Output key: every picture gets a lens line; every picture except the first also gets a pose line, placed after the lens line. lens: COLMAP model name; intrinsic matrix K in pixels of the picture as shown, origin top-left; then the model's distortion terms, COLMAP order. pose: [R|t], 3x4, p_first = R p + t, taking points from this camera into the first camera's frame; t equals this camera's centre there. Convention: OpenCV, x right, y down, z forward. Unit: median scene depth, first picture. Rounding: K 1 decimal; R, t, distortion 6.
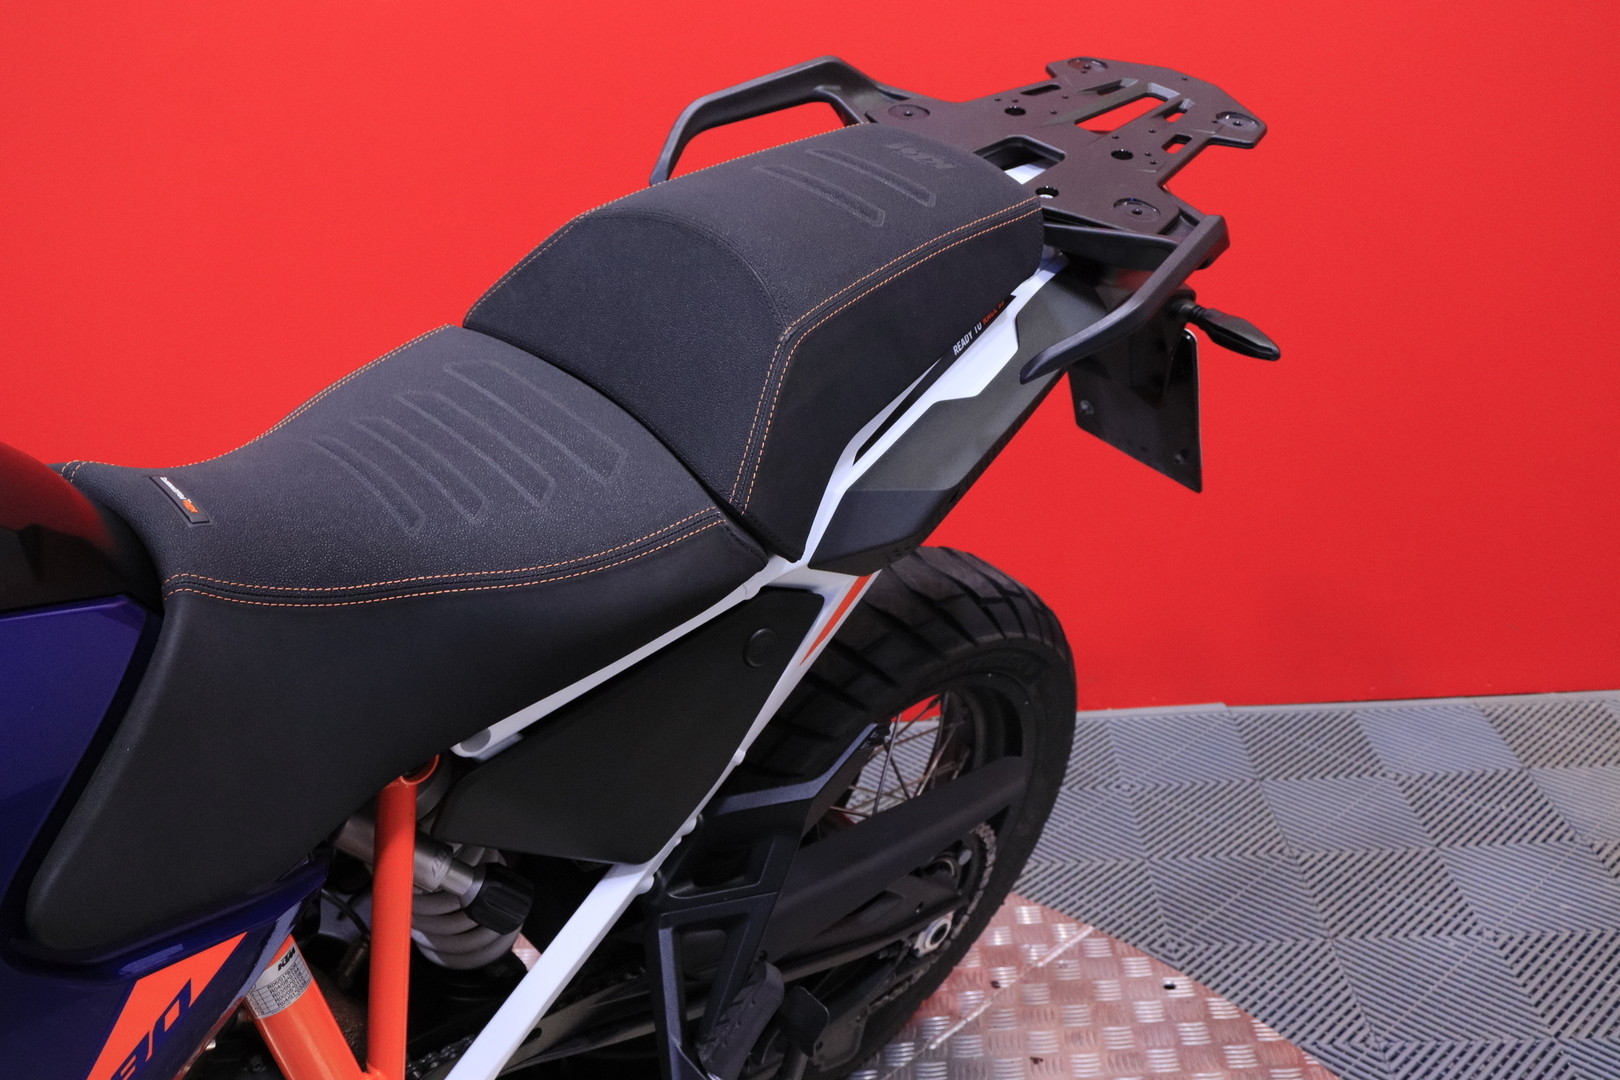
lens RADIAL K [[1651.4, 0, 798.3], [0, 1651.4, 529.8], [0, 0, 1]] dist [-0.083433, 0.000000]
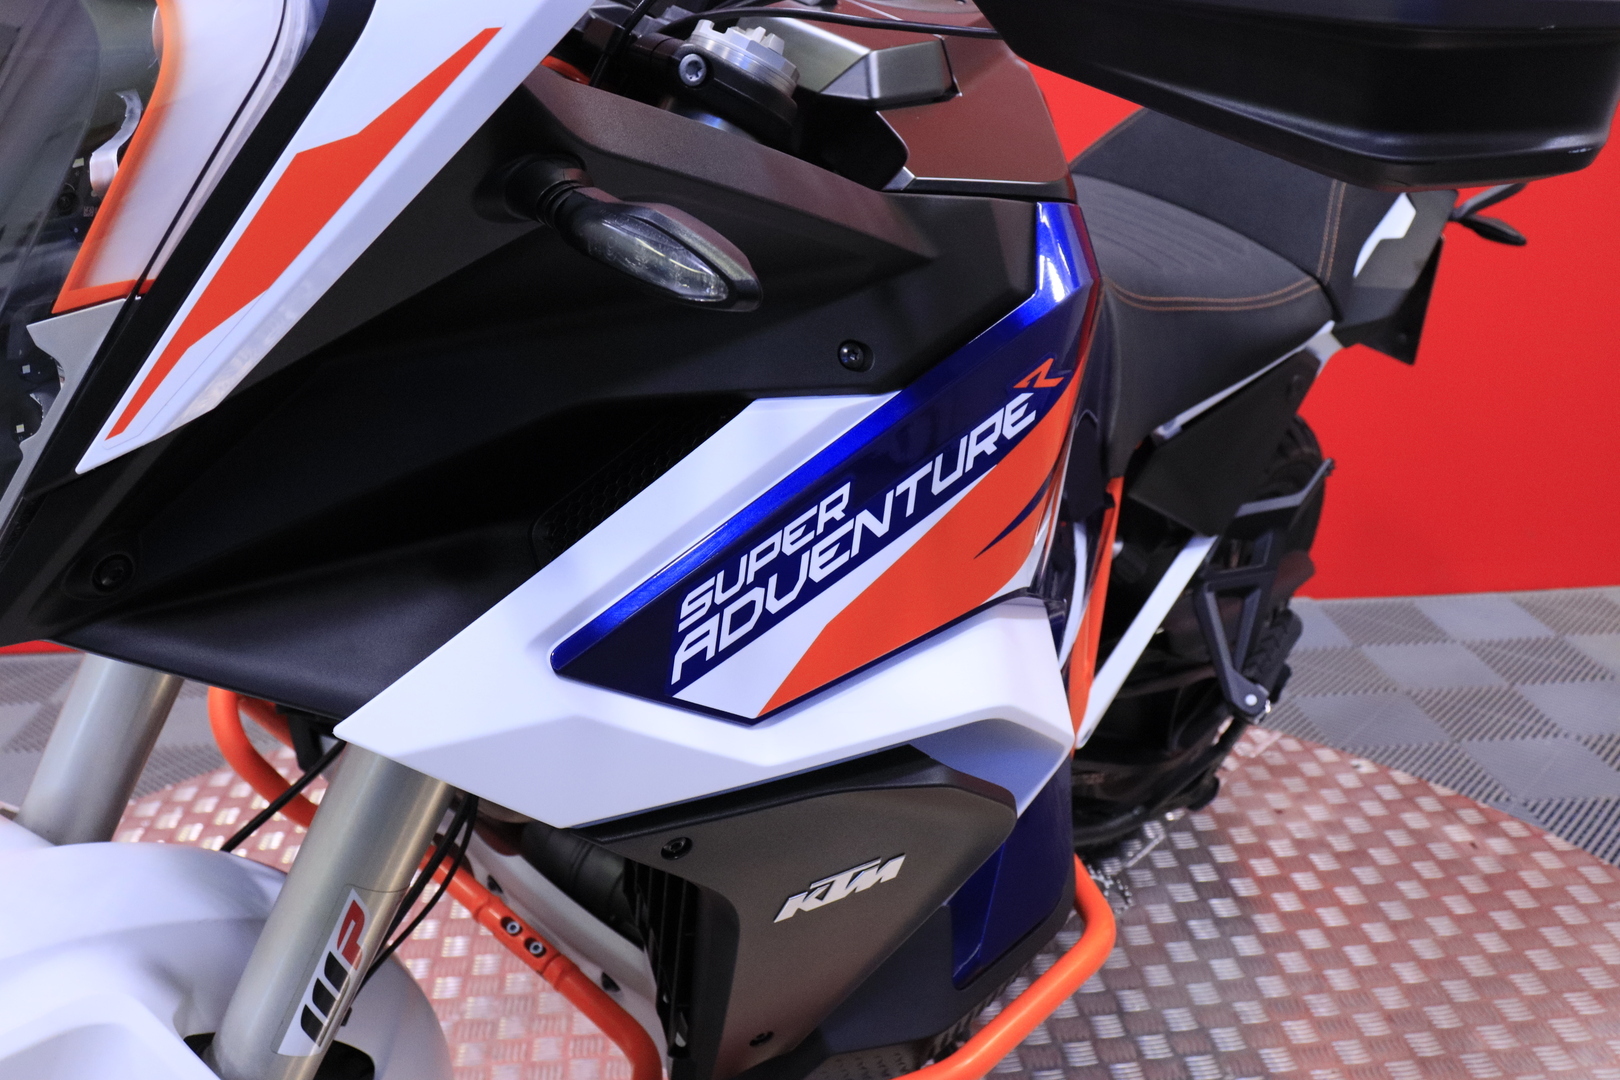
lens RADIAL K [[1651.4, 0, 814.4], [0, 1651.4, 543.4], [0, 0, 1]] dist [-0.083433, 0.000000]
pose [[0.991696, 0.009985, 0.128215, -0.369950], [-0.005930, 0.999471, -0.031969, 0.149961], [-0.128466, 0.030943, 0.991231, -0.233545]]
